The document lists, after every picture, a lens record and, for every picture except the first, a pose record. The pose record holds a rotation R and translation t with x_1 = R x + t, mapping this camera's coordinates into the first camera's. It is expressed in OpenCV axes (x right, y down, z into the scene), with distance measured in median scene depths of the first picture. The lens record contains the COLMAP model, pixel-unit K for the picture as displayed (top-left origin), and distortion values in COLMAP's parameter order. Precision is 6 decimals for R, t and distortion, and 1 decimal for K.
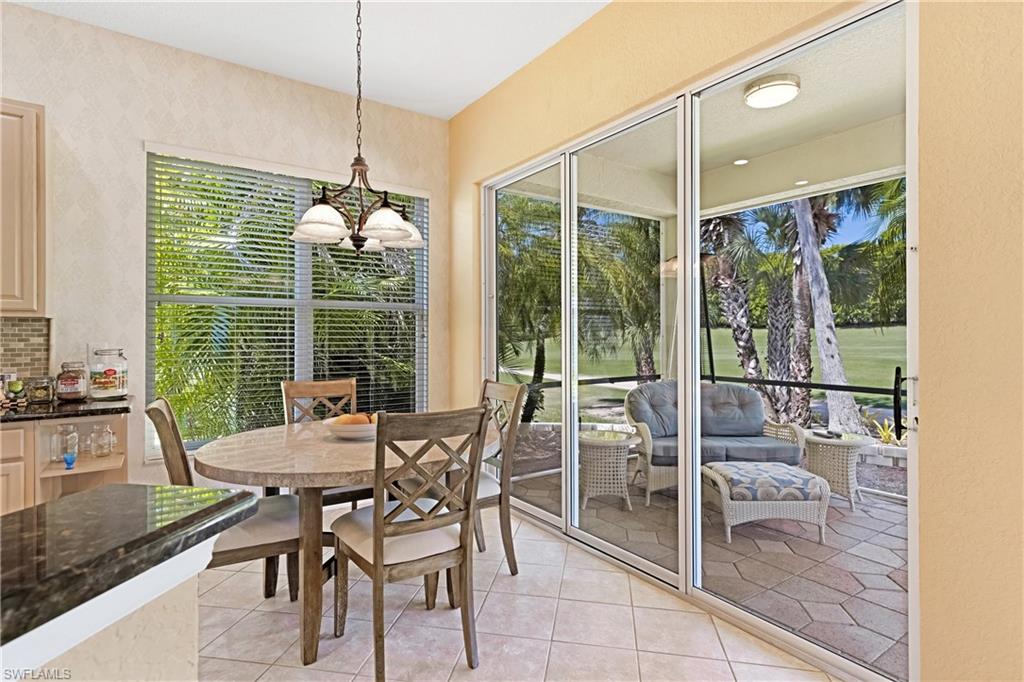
lens RADIAL K [[513.3, 0, 507.6], [0, 513.3, 335.3], [0, 0, 1]] dist [0.015169, -0.000552]
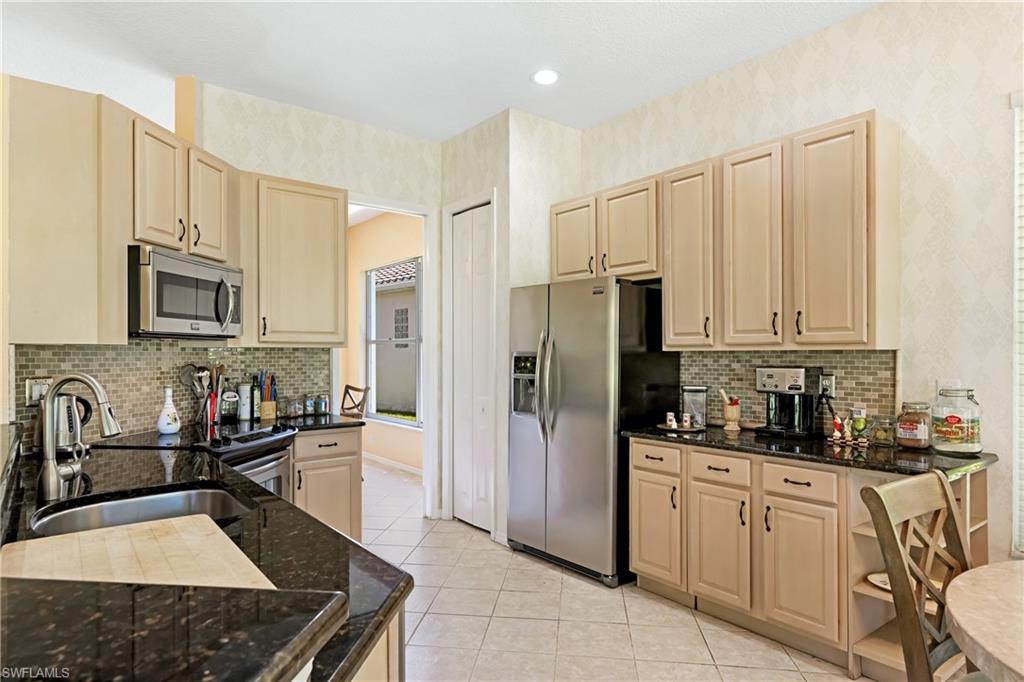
lens RADIAL K [[585.7, 0, 510.3], [0, 585.7, 351.8], [0, 0, 1]] dist [0.009483, 0.000363]
pose [[0.063578, 0.000745, -0.997977, 0.057569], [0.001544, 0.999998, 0.000845, -0.030886], [0.997976, -0.001595, 0.063577, 0.298501]]
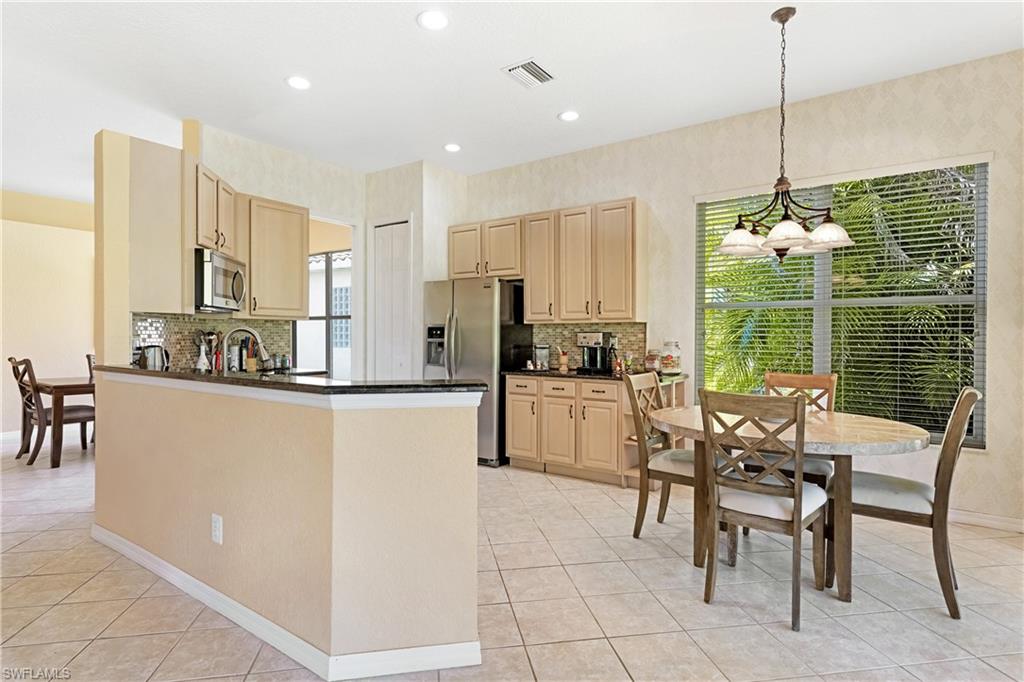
lens RADIAL K [[534.0, 0, 510.8], [0, 534.0, 337.0], [0, 0, 1]] dist [0.025436, 0.000829]
pose [[0.349975, 0.007158, -0.936732, 0.555210], [-0.001048, 0.999973, 0.007249, 0.001650], [0.936759, -0.001555, 0.349973, 0.010286]]
